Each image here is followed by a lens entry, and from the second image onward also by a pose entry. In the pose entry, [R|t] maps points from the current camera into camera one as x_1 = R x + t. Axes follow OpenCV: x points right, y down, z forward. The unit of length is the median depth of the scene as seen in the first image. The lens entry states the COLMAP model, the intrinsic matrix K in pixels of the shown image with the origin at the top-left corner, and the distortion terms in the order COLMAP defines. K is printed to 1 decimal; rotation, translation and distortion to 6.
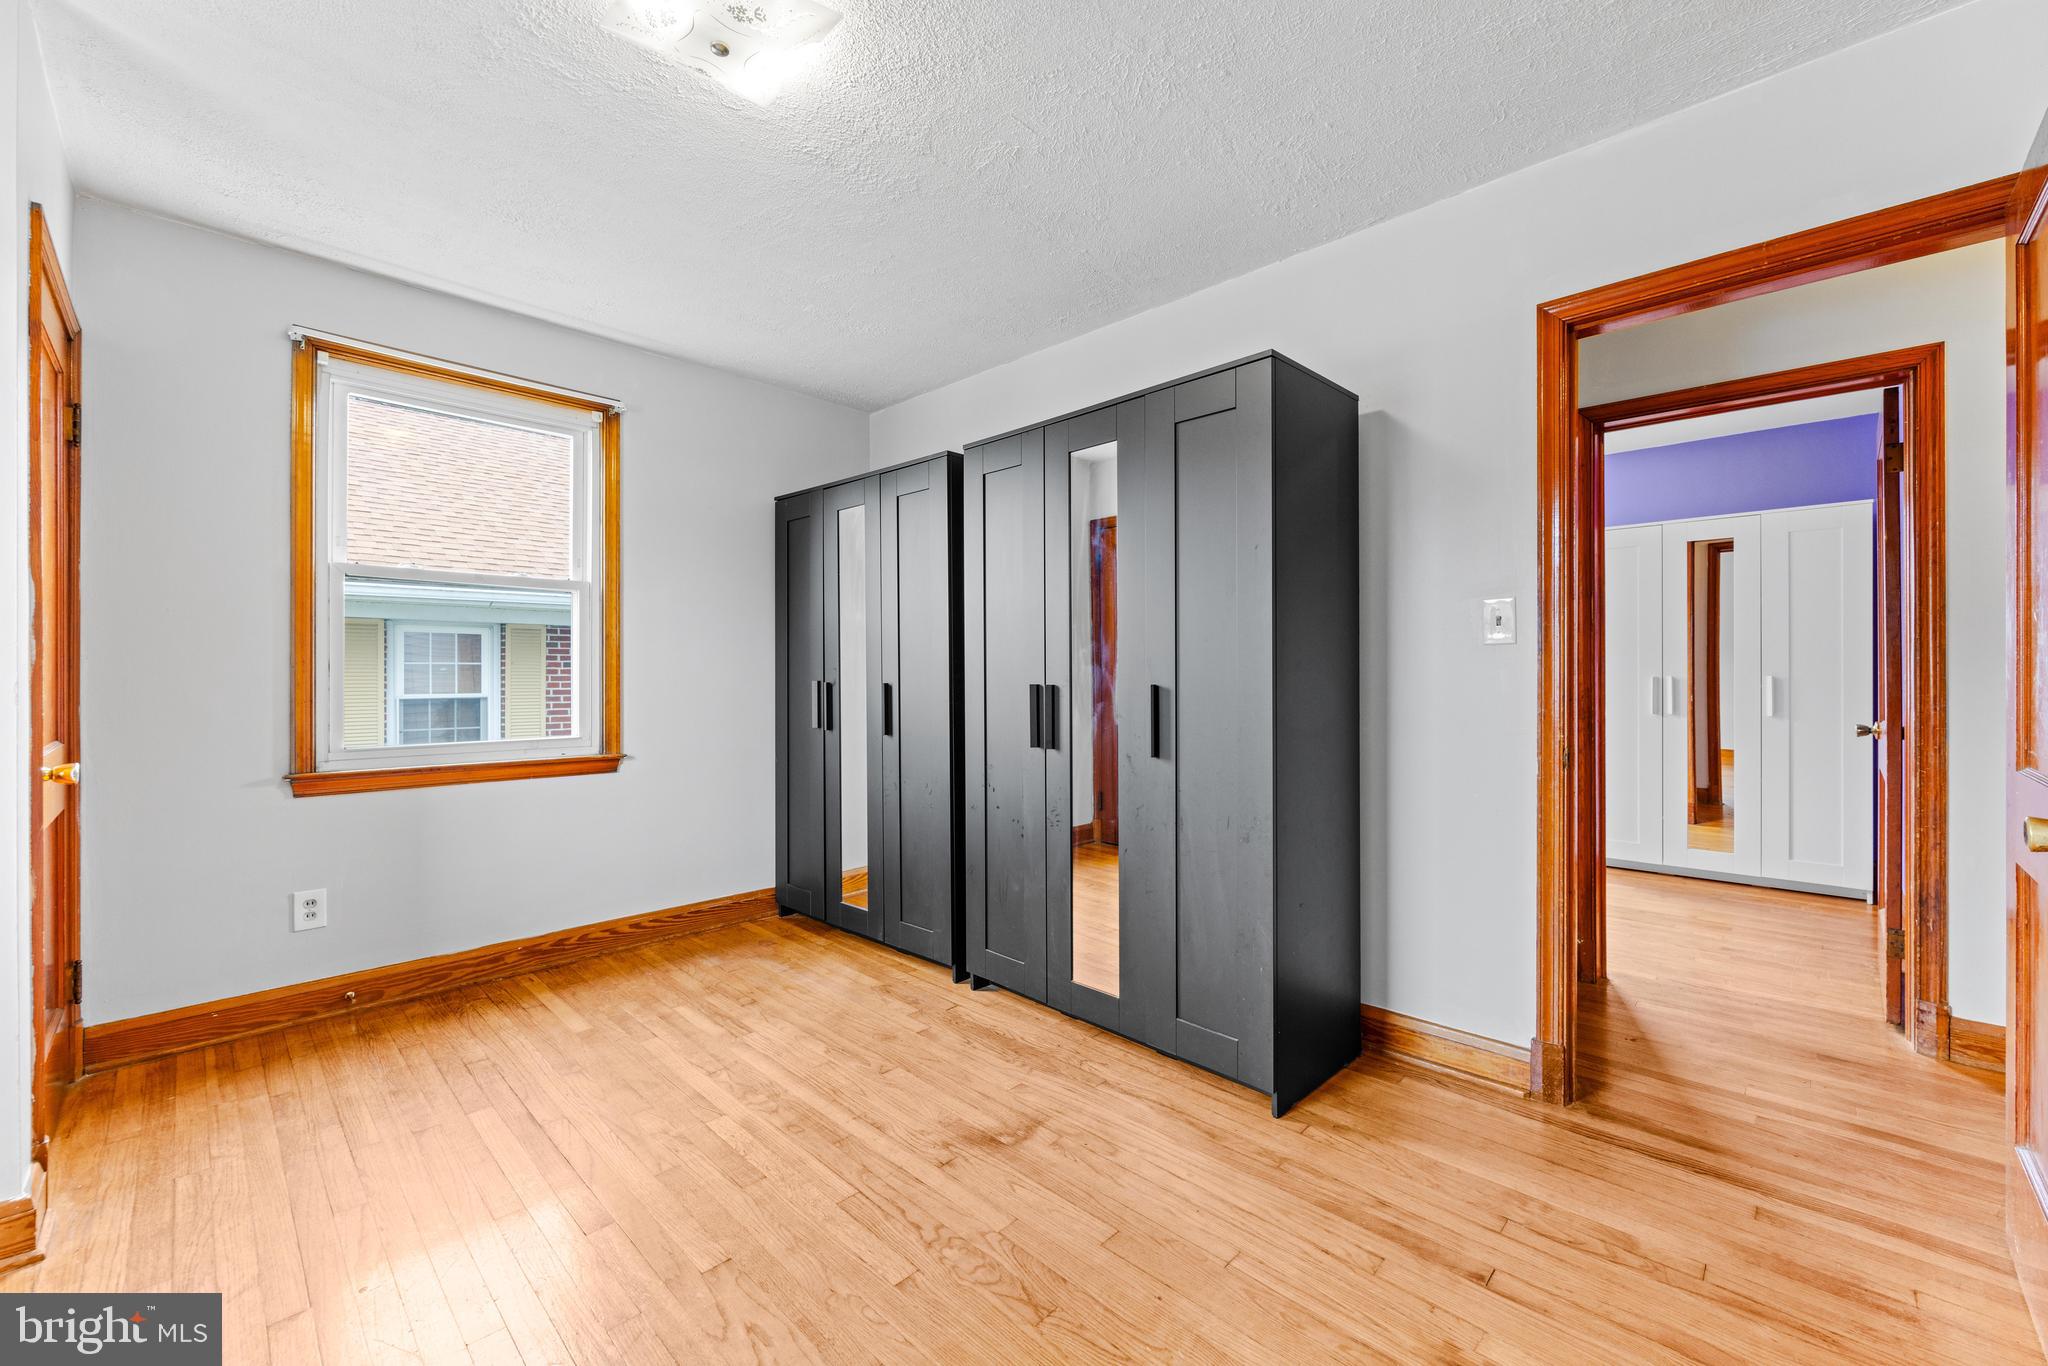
lens RADIAL K [[813.7, 0, 1026.1], [0, 813.7, 684.6], [0, 0, 1]] dist [0.001884, 0.000029]
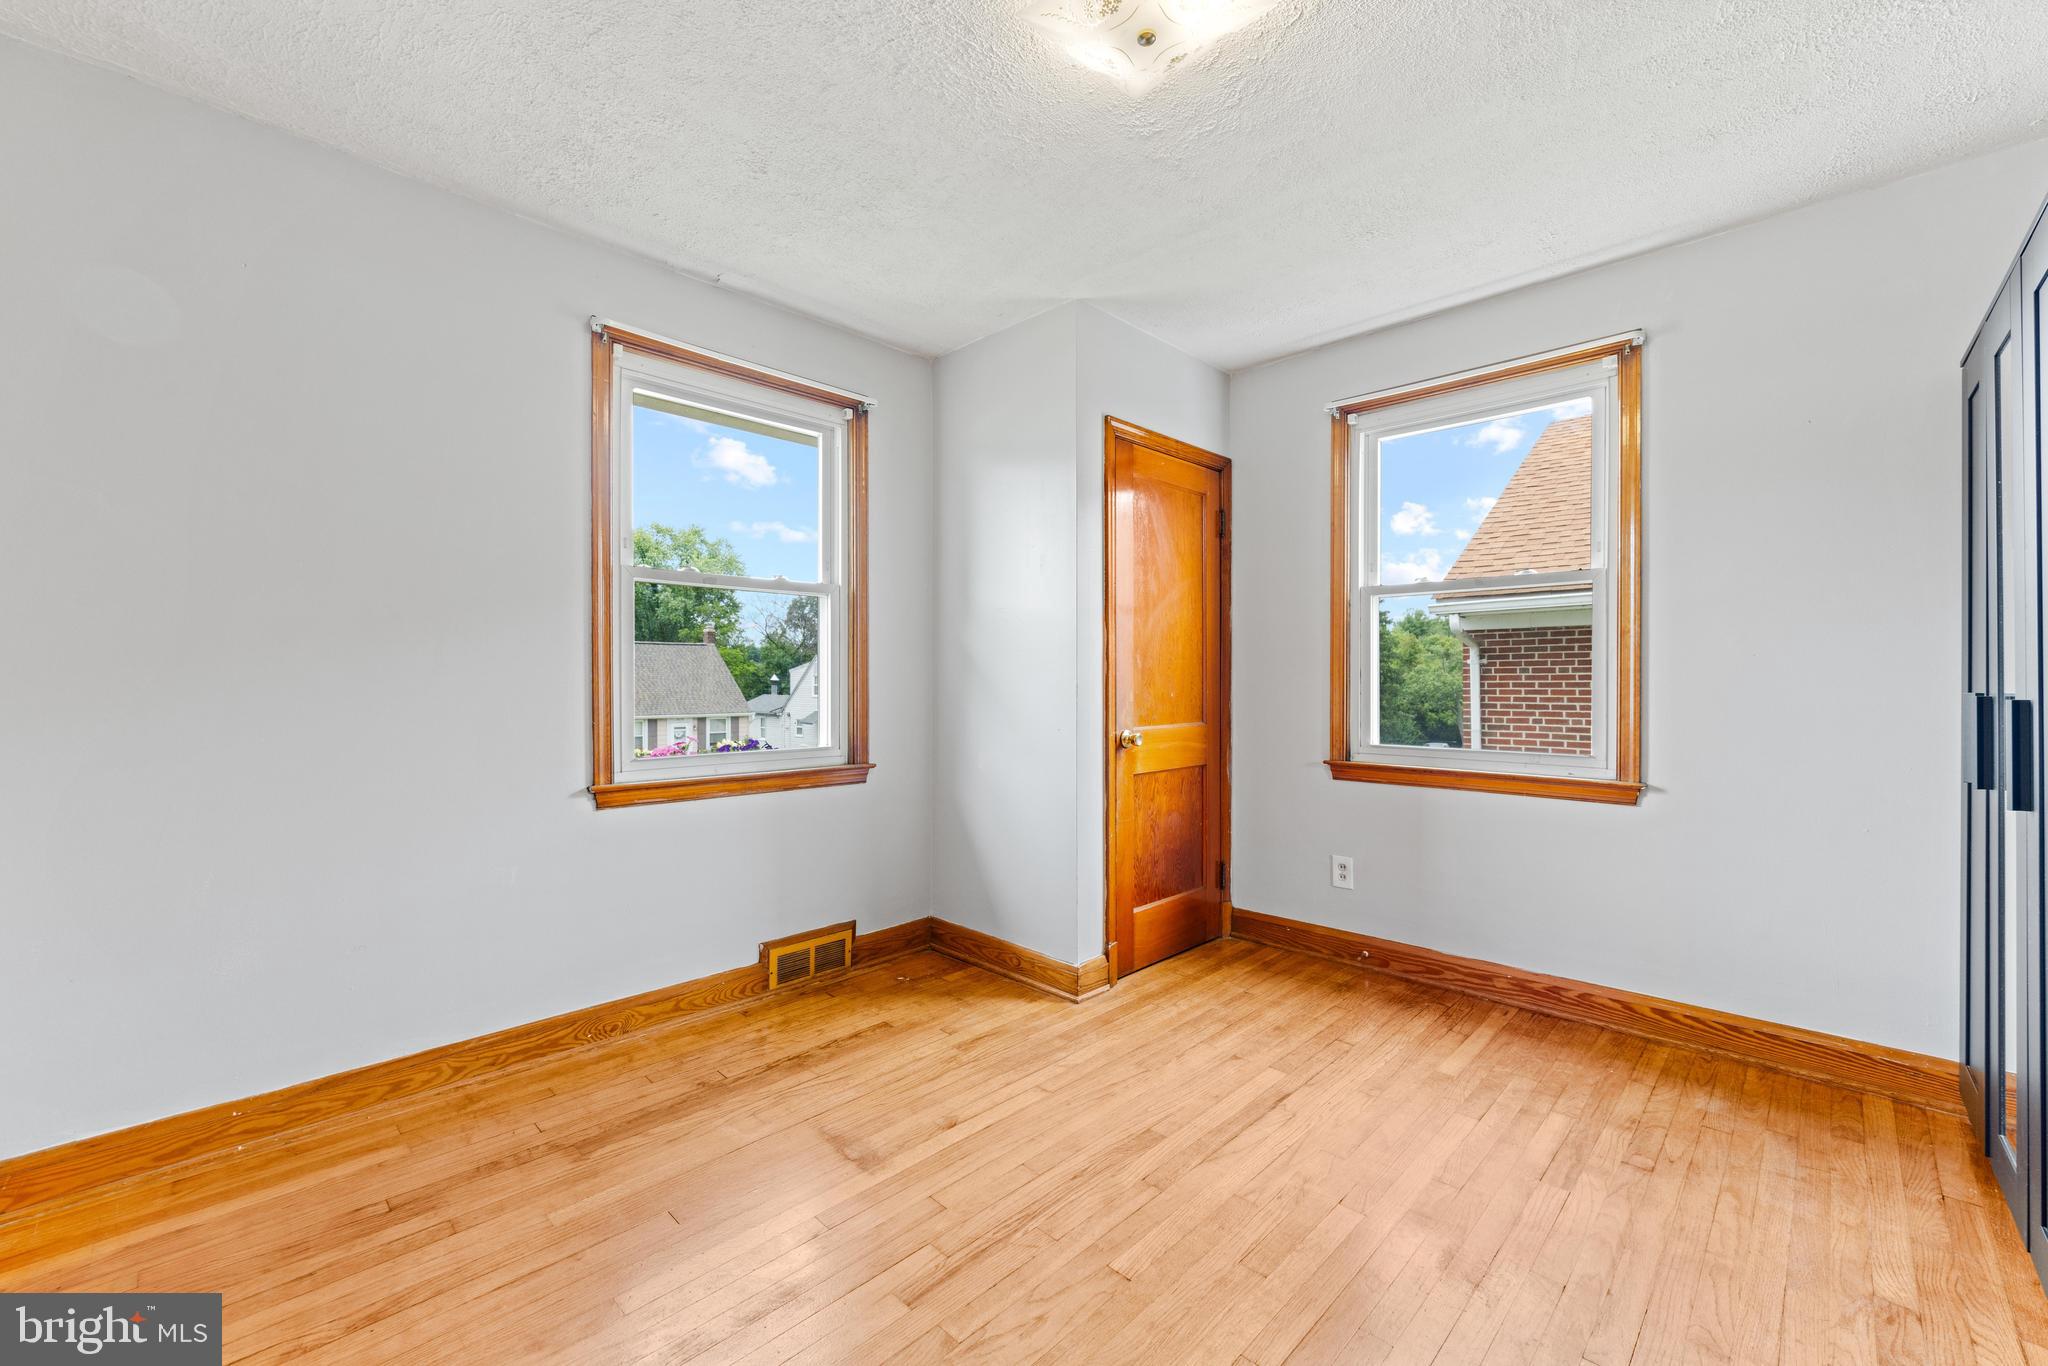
lens RADIAL K [[830.8, 0, 1022.2], [0, 830.8, 690.9], [0, 0, 1]] dist [0.002299, 0.000297]
pose [[-0.006084, 0.013827, -0.999886, 0.357031], [-0.010438, 0.999849, 0.013890, -0.009403], [0.999927, 0.010521, -0.005939, 0.493611]]
